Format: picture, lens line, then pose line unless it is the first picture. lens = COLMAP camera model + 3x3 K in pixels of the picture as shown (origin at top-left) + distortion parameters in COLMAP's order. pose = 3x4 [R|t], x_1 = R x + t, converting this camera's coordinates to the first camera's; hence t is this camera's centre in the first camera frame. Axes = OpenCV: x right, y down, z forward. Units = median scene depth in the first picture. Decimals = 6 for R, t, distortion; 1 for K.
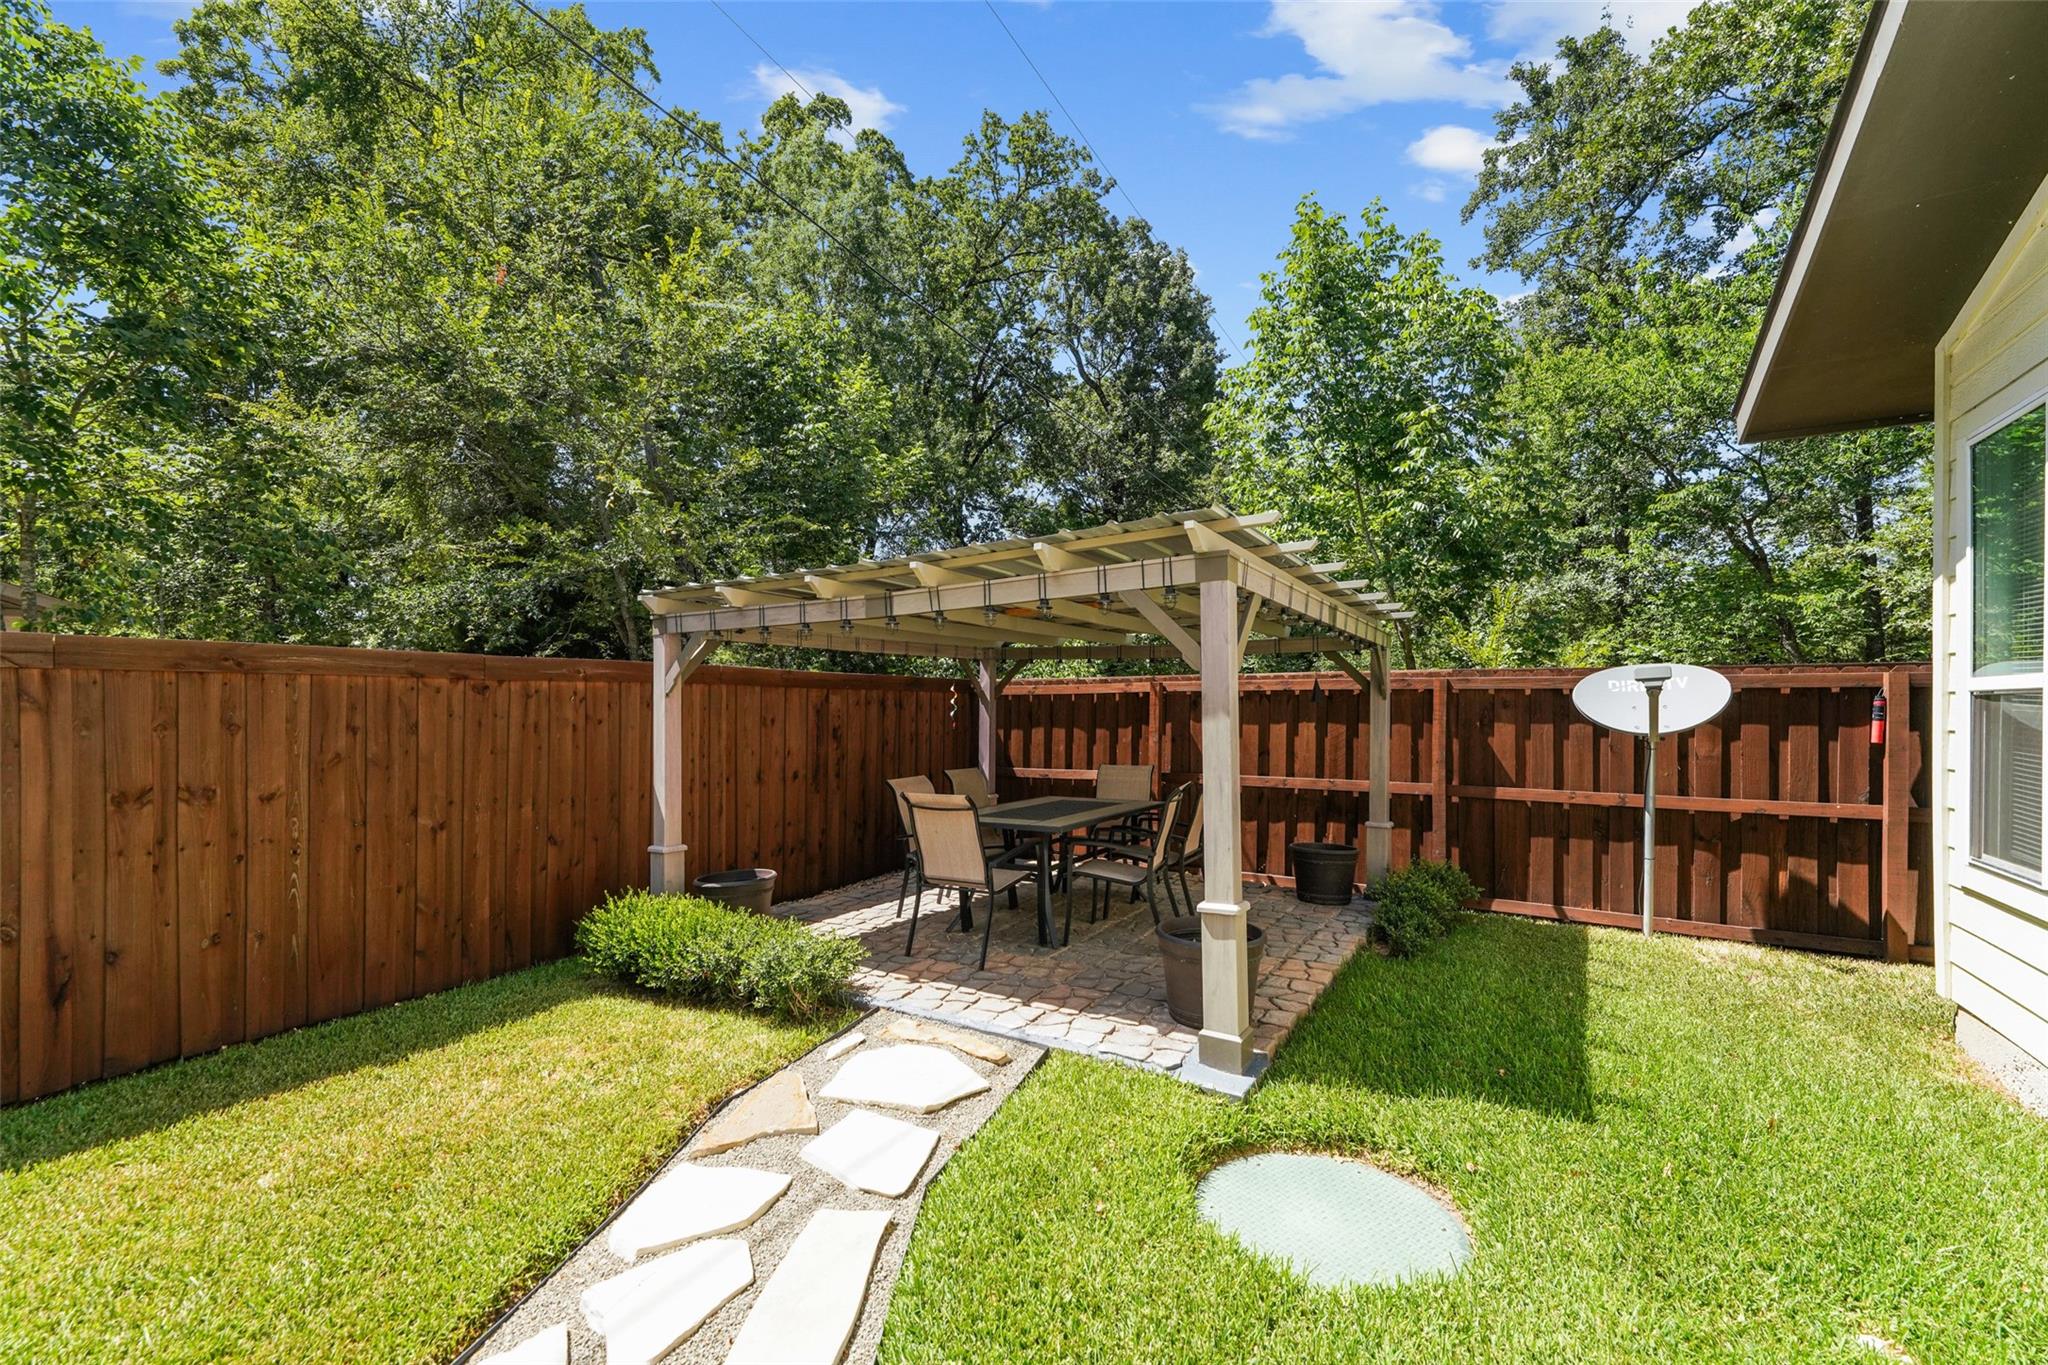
lens RADIAL K [[854.7, 0, 999.8], [0, 854.7, 710.2], [0, 0, 1]] dist [-0.000683, 0.000002]
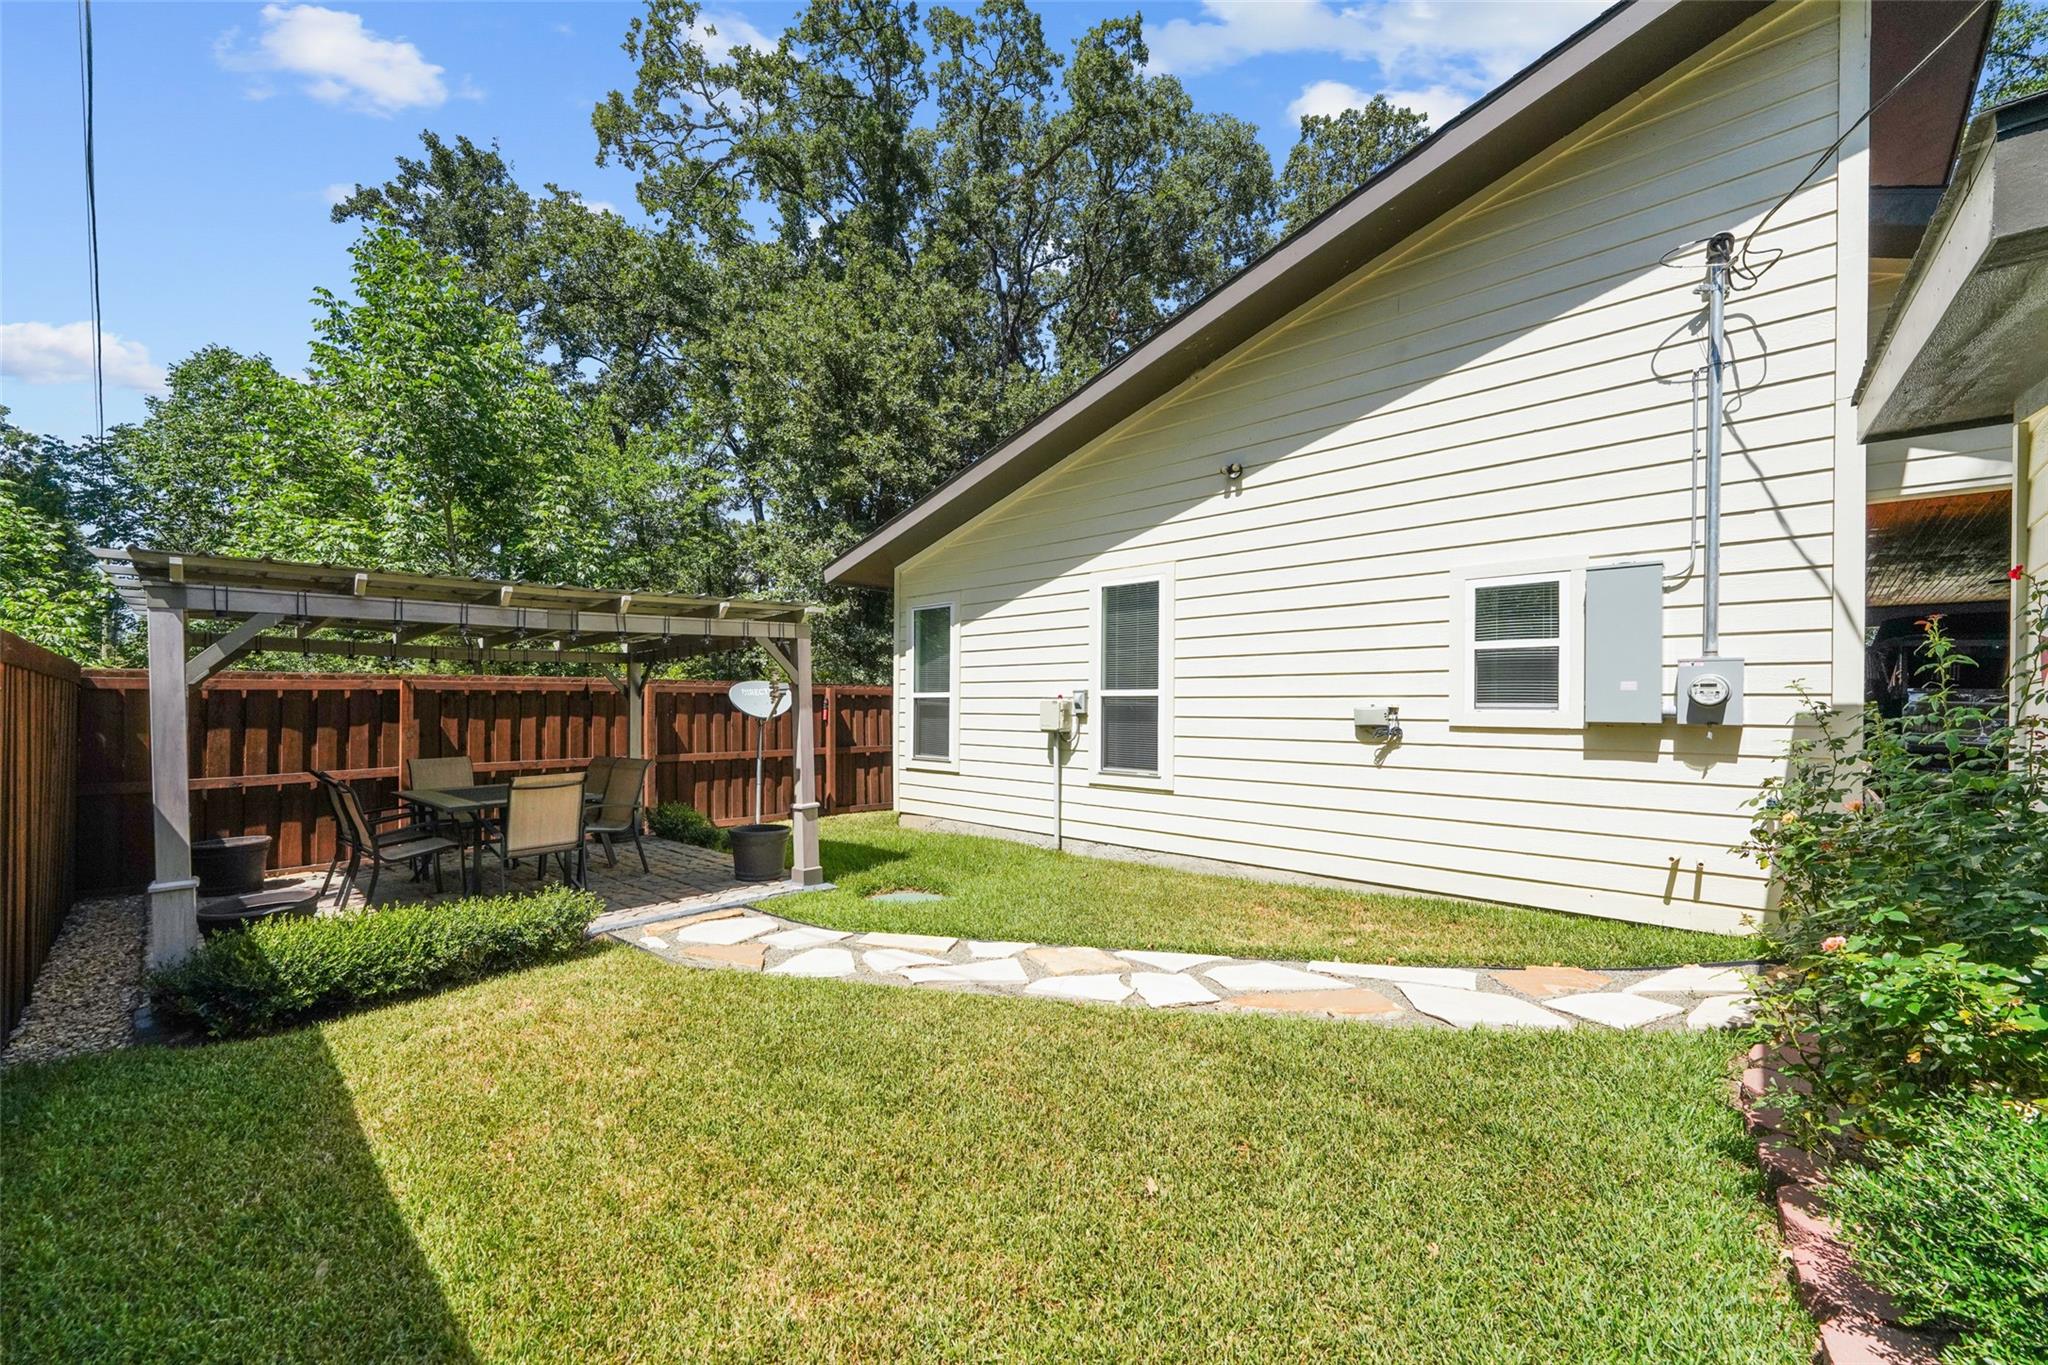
lens RADIAL K [[822.2, 0, 1023.4], [0, 822.2, 697.6], [0, 0, 1]] dist [0.001771, -0.000083]
pose [[0.194460, 0.004976, 0.980898, -0.902309], [0.004979, 0.999969, -0.006059, -0.002210], [-0.980898, 0.006062, 0.194429, 0.081595]]
